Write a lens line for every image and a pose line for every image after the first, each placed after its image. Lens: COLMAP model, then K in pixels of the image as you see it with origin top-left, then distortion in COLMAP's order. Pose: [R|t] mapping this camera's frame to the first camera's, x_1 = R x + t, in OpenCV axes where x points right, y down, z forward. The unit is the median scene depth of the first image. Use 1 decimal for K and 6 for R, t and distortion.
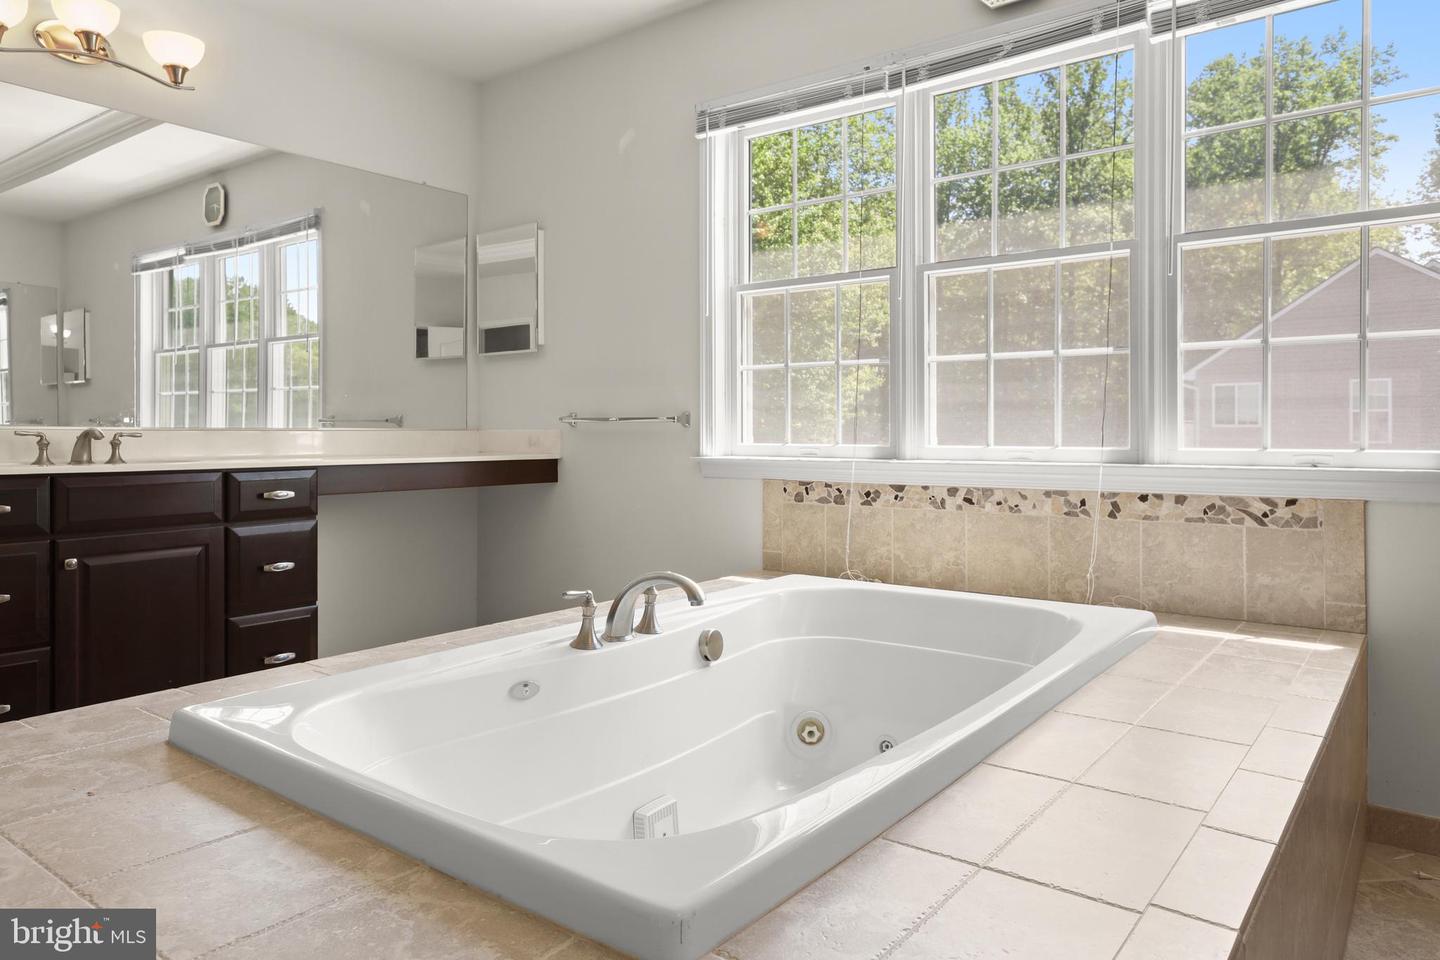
lens RADIAL K [[958.5, 0, 717.3], [0, 958.5, 483.2], [0, 0, 1]] dist [0.004335, 0.002639]
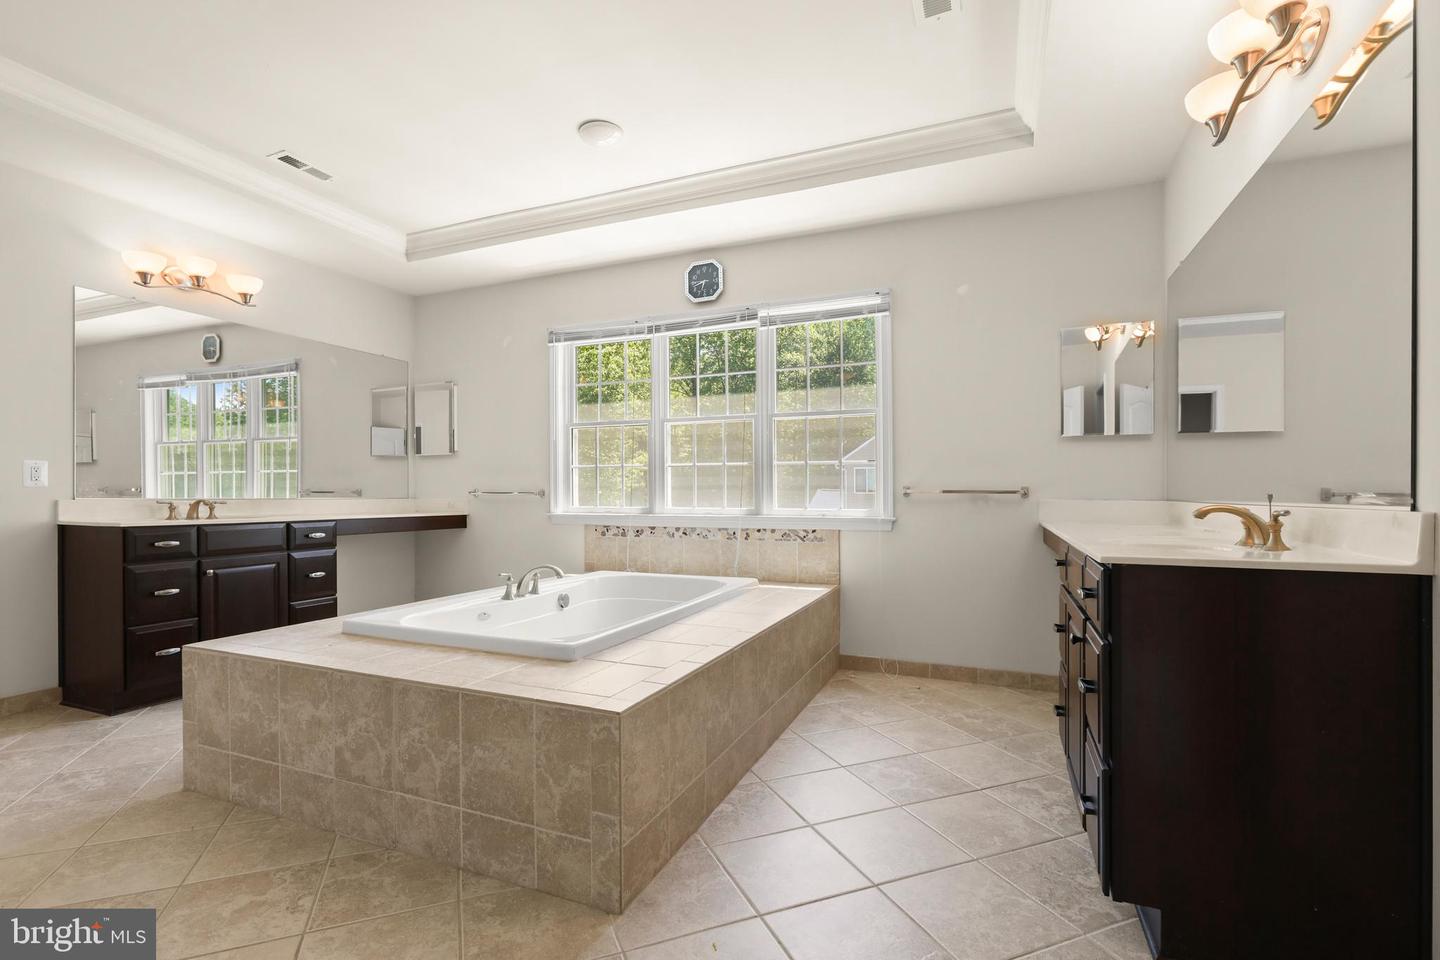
lens RADIAL K [[663.1, 0, 713.3], [0, 663.1, 492.8], [0, 0, 1]] dist [0.002128, 0.000513]
pose [[0.967789, 0.002372, 0.251753, -0.042414], [0.012082, 0.998366, -0.055852, 0.010502], [-0.251475, 0.057094, 0.966178, -0.405858]]
